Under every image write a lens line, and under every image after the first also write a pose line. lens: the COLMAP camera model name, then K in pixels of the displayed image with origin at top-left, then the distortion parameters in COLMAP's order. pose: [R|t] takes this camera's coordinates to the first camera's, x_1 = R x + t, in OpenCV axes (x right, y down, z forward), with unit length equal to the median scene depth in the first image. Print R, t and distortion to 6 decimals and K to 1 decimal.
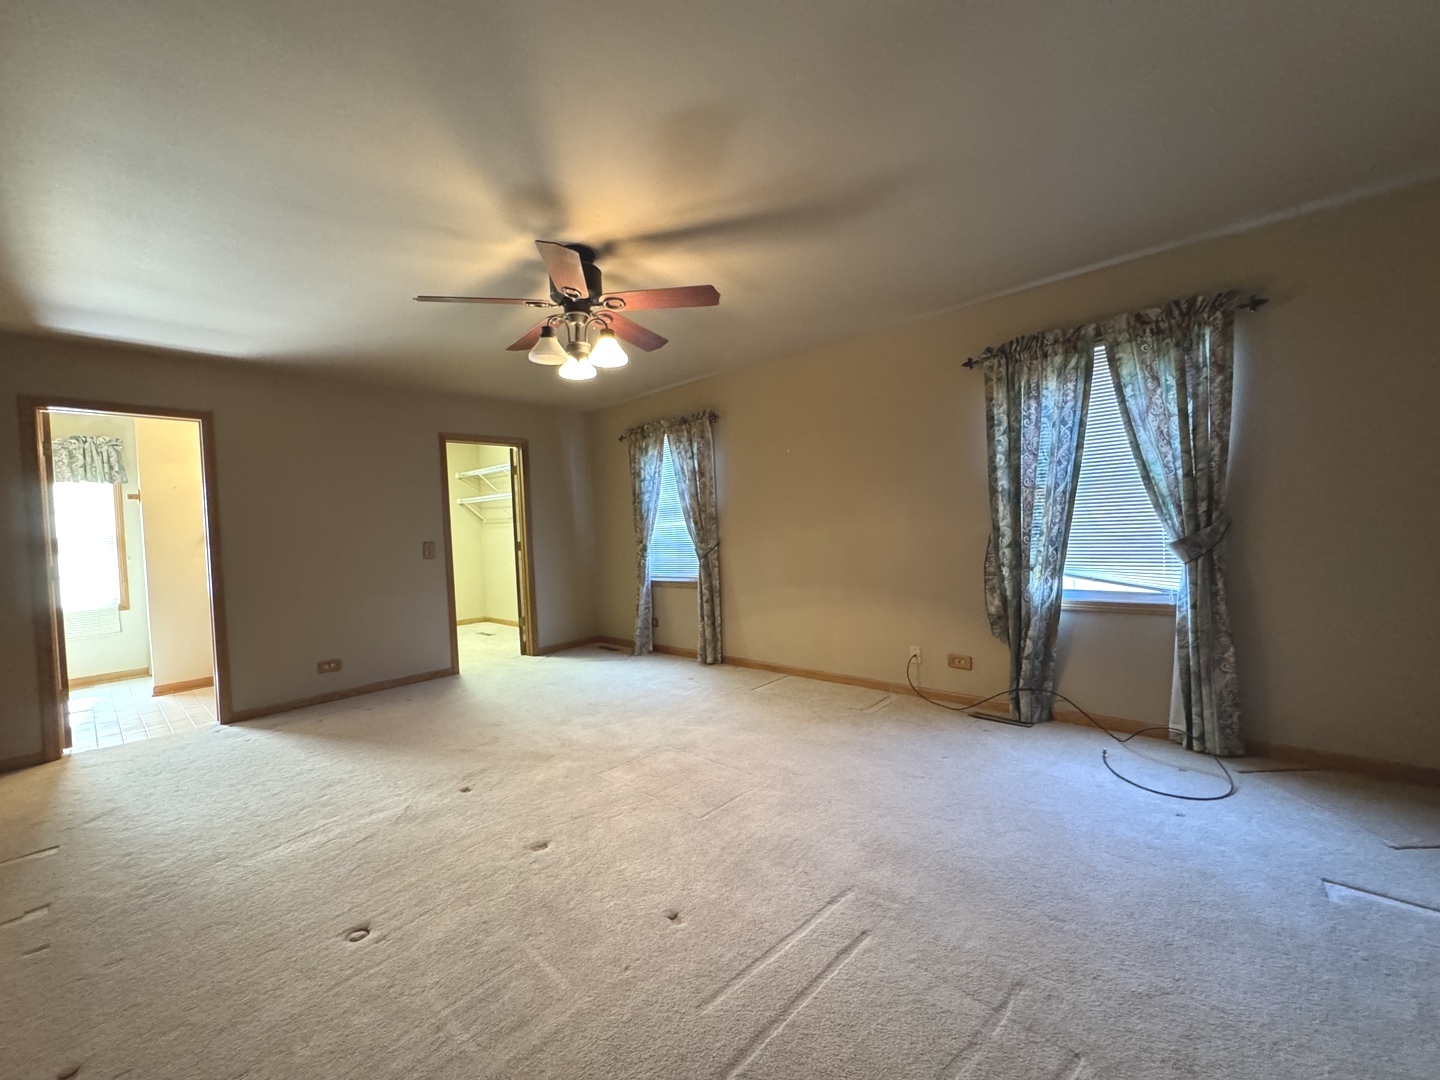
lens RADIAL K [[575.8, 0, 715.3], [0, 575.8, 541.0], [0, 0, 1]] dist [-0.001768, 0.000556]
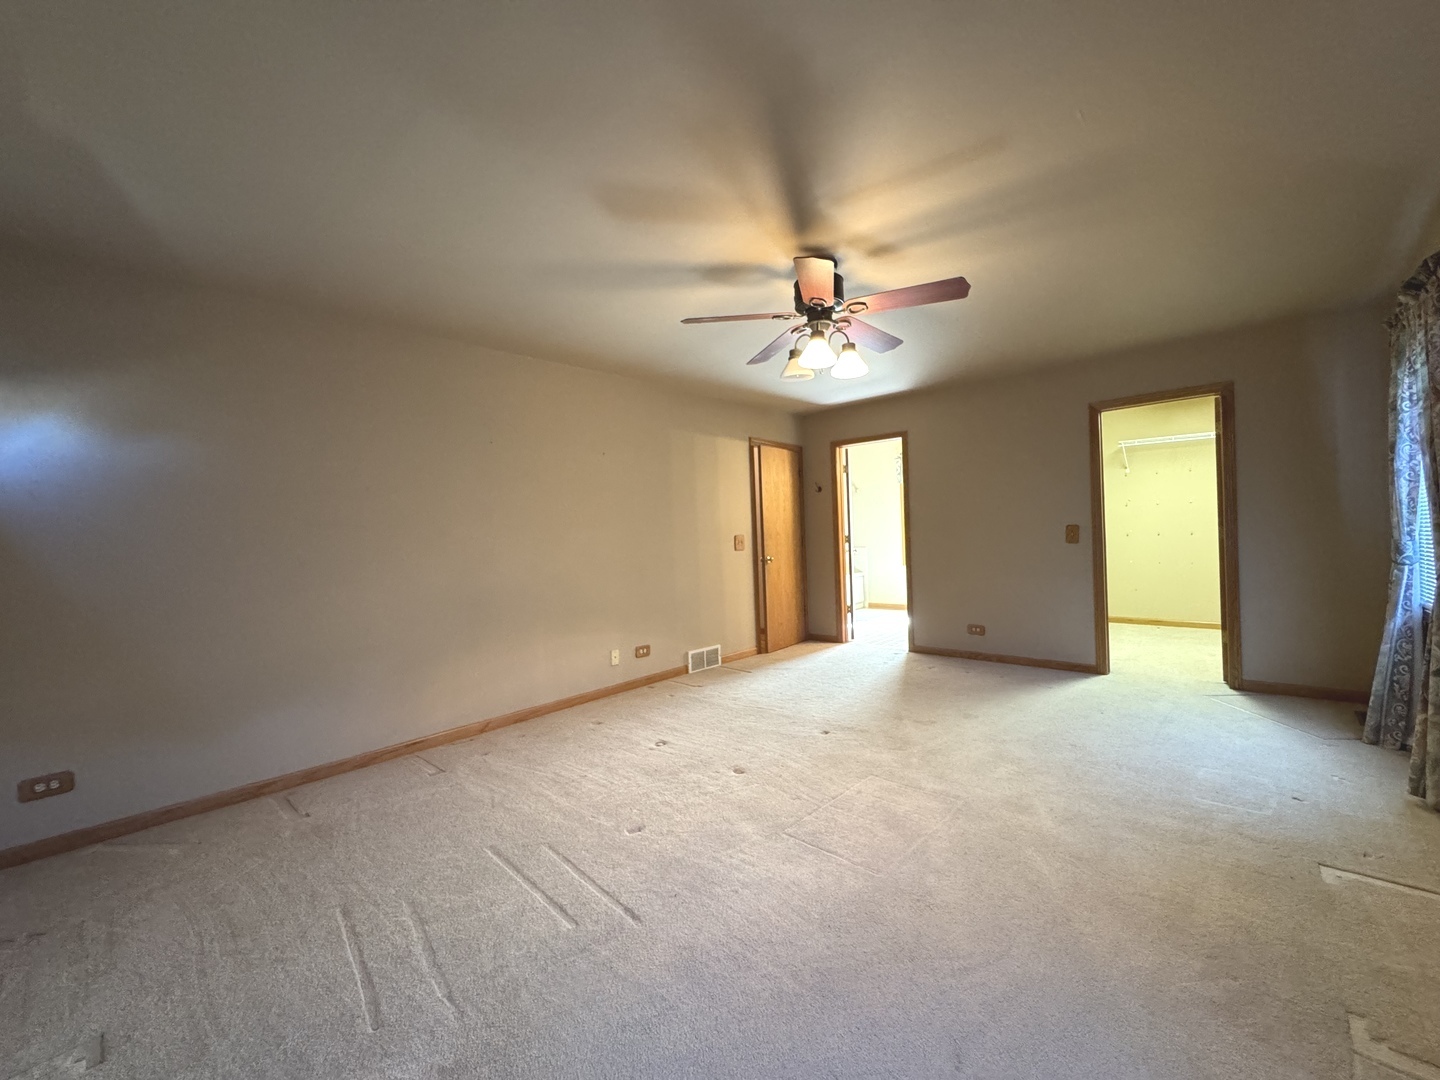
lens RADIAL K [[575.8, 0, 720.1], [0, 575.8, 532.9], [0, 0, 1]] dist [-0.001768, 0.000556]
pose [[-0.001908, 0.042017, -0.999115, 0.579707], [0.006529, 0.999096, 0.042004, -0.038024], [0.999977, -0.006443, -0.002181, 0.571044]]
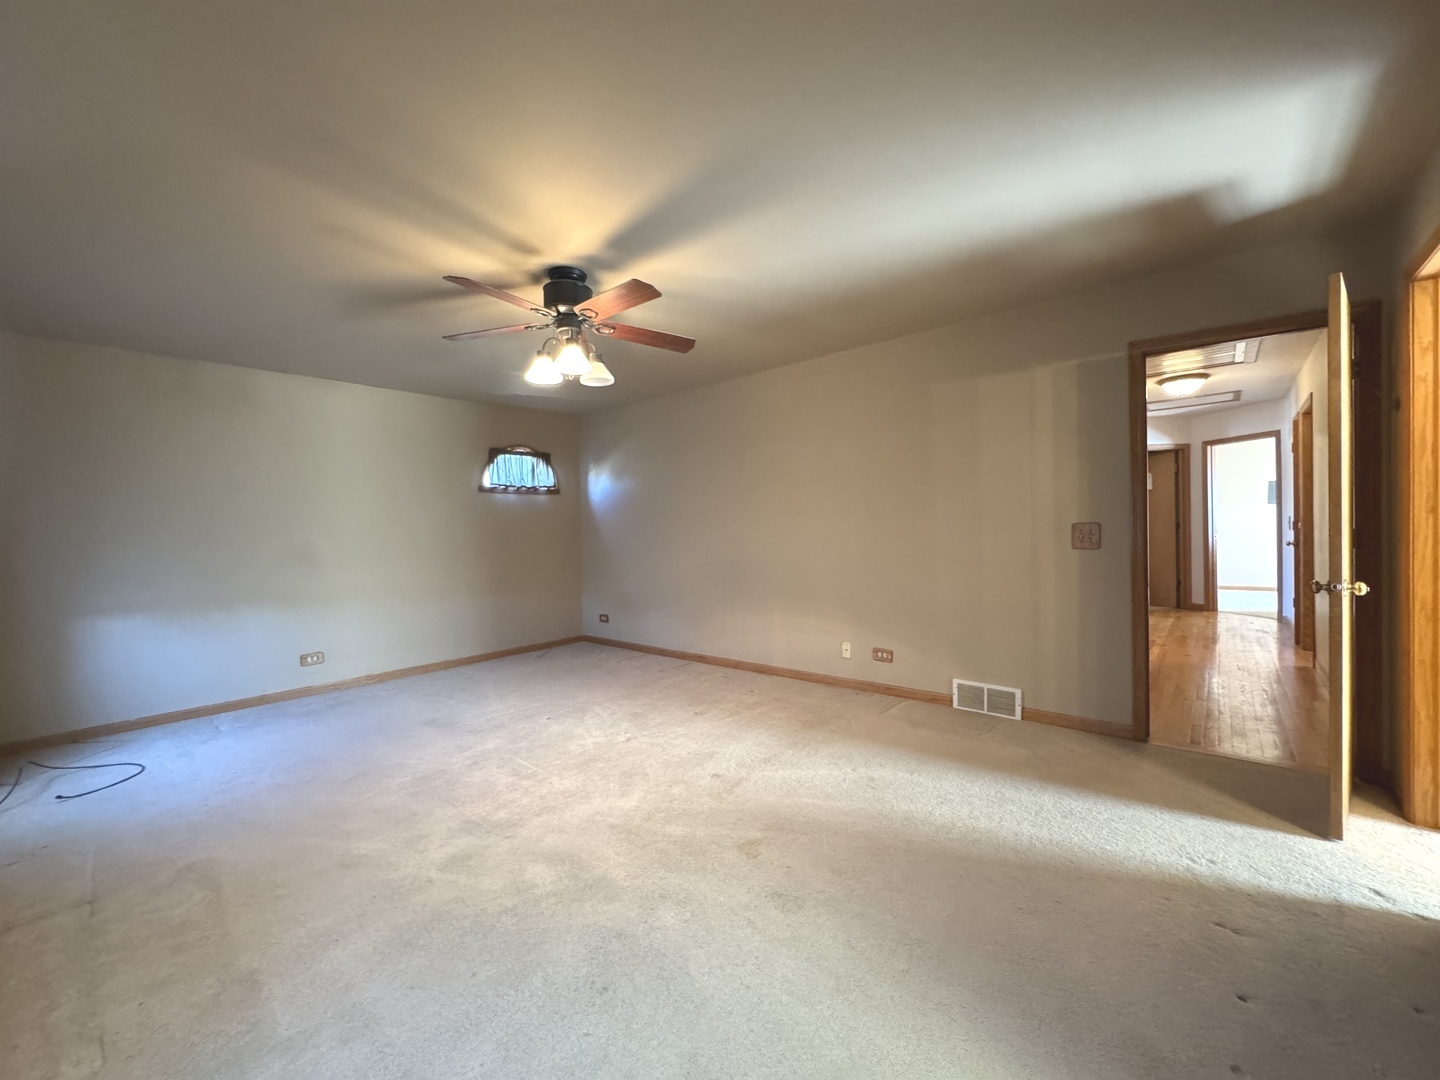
lens RADIAL K [[575.8, 0, 721.9], [0, 575.8, 532.9], [0, 0, 1]] dist [-0.001768, 0.000556]
pose [[-0.997380, 0.070333, -0.016916, -0.334304], [0.069684, 0.996908, 0.036323, -0.023374], [0.019418, 0.035049, -0.999197, 1.466175]]
